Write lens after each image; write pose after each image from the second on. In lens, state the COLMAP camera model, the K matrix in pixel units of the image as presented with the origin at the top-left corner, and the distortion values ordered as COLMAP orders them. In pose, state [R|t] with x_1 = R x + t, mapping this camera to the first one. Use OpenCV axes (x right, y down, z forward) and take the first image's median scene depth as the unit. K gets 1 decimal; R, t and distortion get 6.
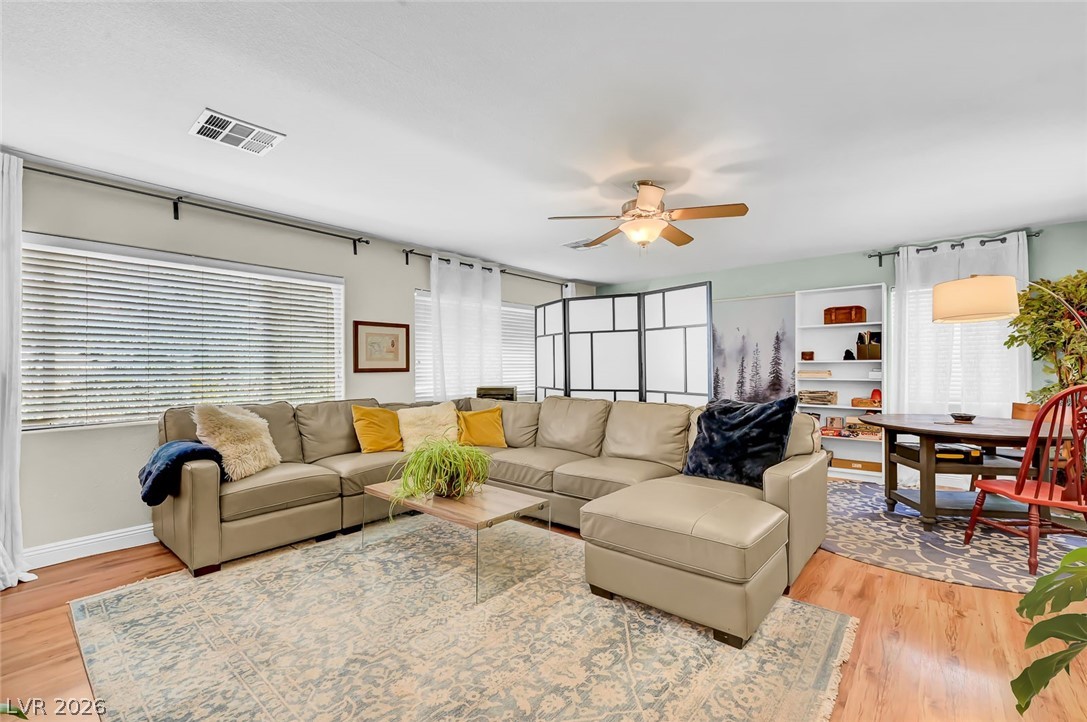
lens RADIAL K [[468.4, 0, 548.8], [0, 468.4, 363.9], [0, 0, 1]] dist [-0.003581, 0.002260]
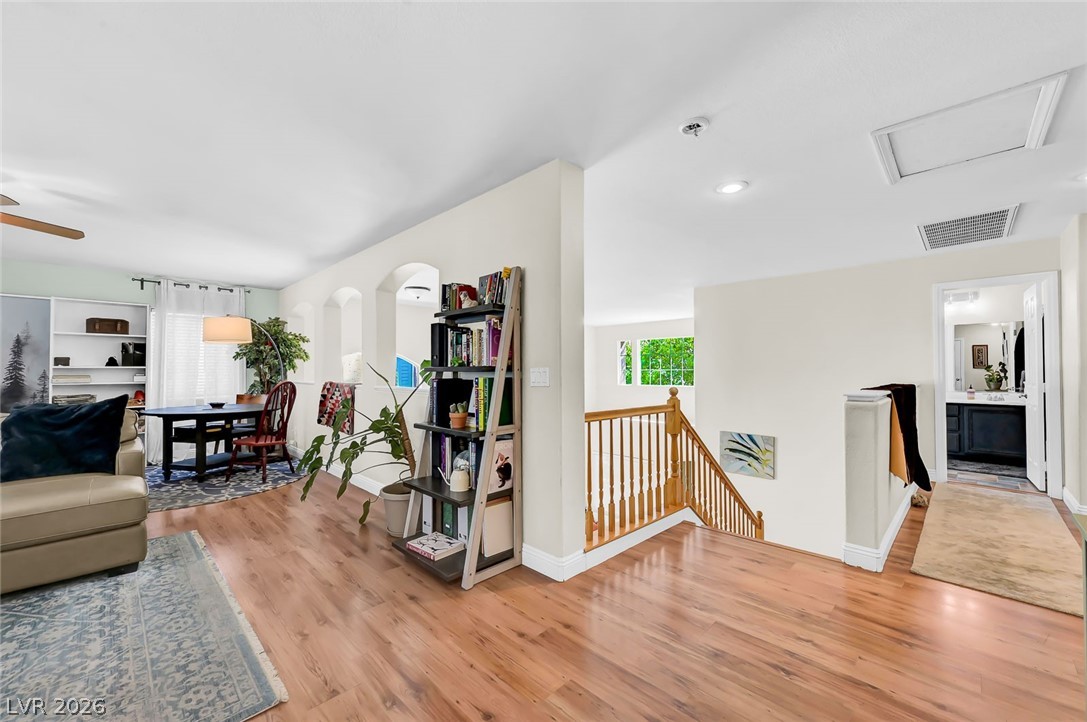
lens RADIAL K [[434.3, 0, 547.4], [0, 434.3, 366.0], [0, 0, 1]] dist [-0.003623, 0.001011]
pose [[0.077624, 0.012591, 0.996903, -0.372393], [-0.005098, 0.999912, -0.012232, -0.001447], [-0.996970, -0.004133, 0.077682, -0.157957]]
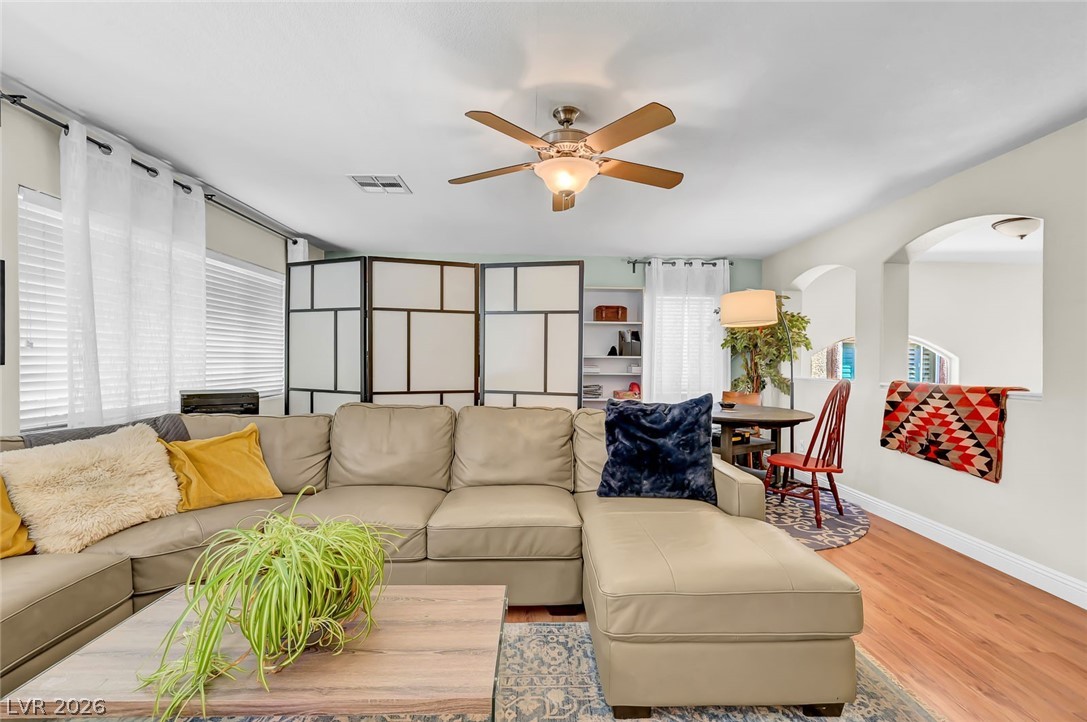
lens RADIAL K [[468.4, 0, 537.3], [0, 468.4, 365.4], [0, 0, 1]] dist [-0.003581, 0.002260]
pose [[0.746054, 0.003232, 0.665878, -0.237171], [-0.017350, 0.999743, 0.014587, 0.001479], [-0.665660, -0.022436, 0.745918, 0.351055]]
